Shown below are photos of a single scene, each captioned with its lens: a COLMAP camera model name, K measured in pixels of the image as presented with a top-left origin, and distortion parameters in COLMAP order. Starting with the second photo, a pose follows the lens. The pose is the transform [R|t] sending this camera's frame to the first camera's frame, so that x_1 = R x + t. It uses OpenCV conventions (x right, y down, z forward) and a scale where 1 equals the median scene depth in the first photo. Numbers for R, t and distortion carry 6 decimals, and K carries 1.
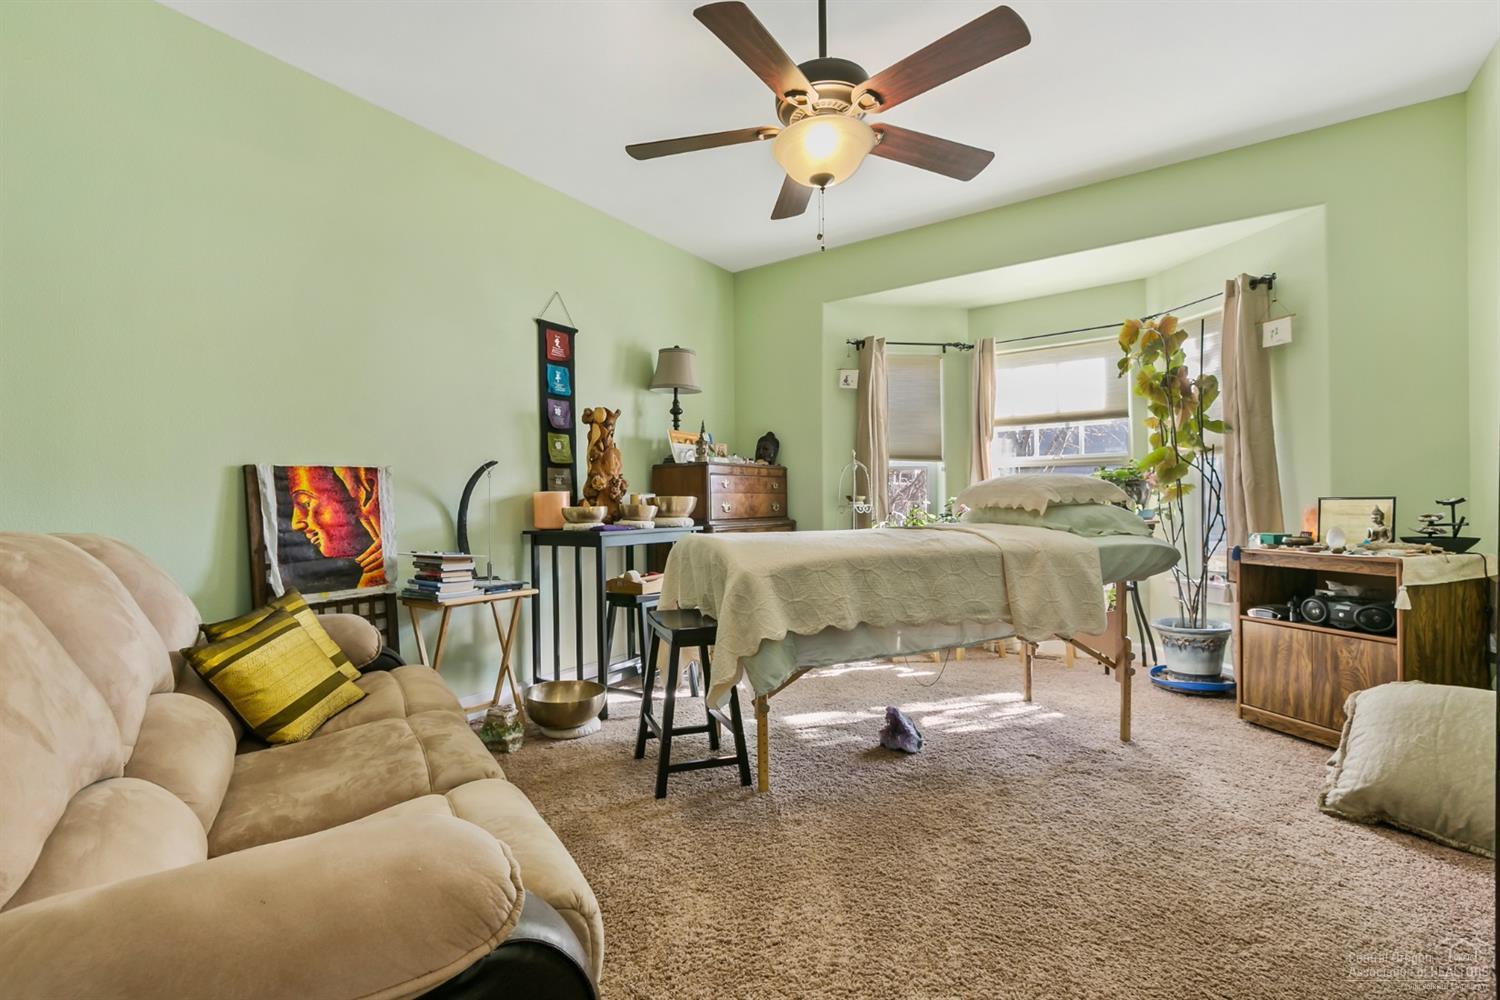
lens RADIAL K [[671.9, 0, 739.8], [0, 671.9, 503.5], [0, 0, 1]] dist [0.000100, -0.000611]
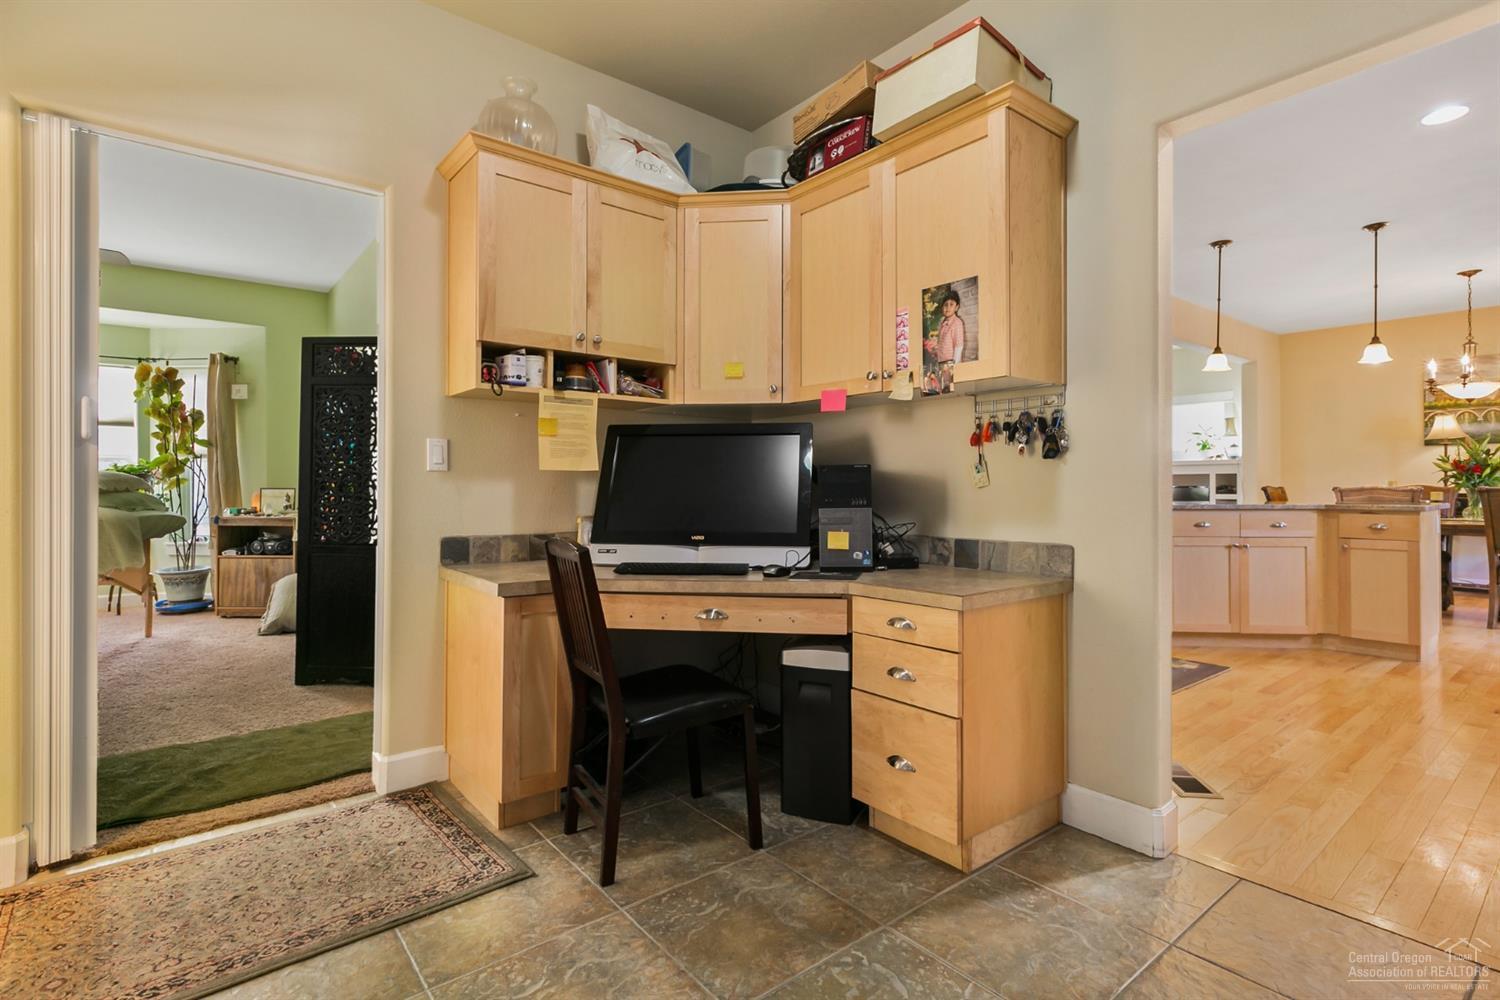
lens RADIAL K [[726.0, 0, 750.1], [0, 726.0, 483.9], [0, 0, 1]] dist [-0.004321, -0.000544]
pose [[0.269624, 0.012380, 0.962886, -0.627335], [-0.002324, 0.999923, -0.012205, 0.001120], [-0.962963, 0.001053, 0.269632, -0.754453]]
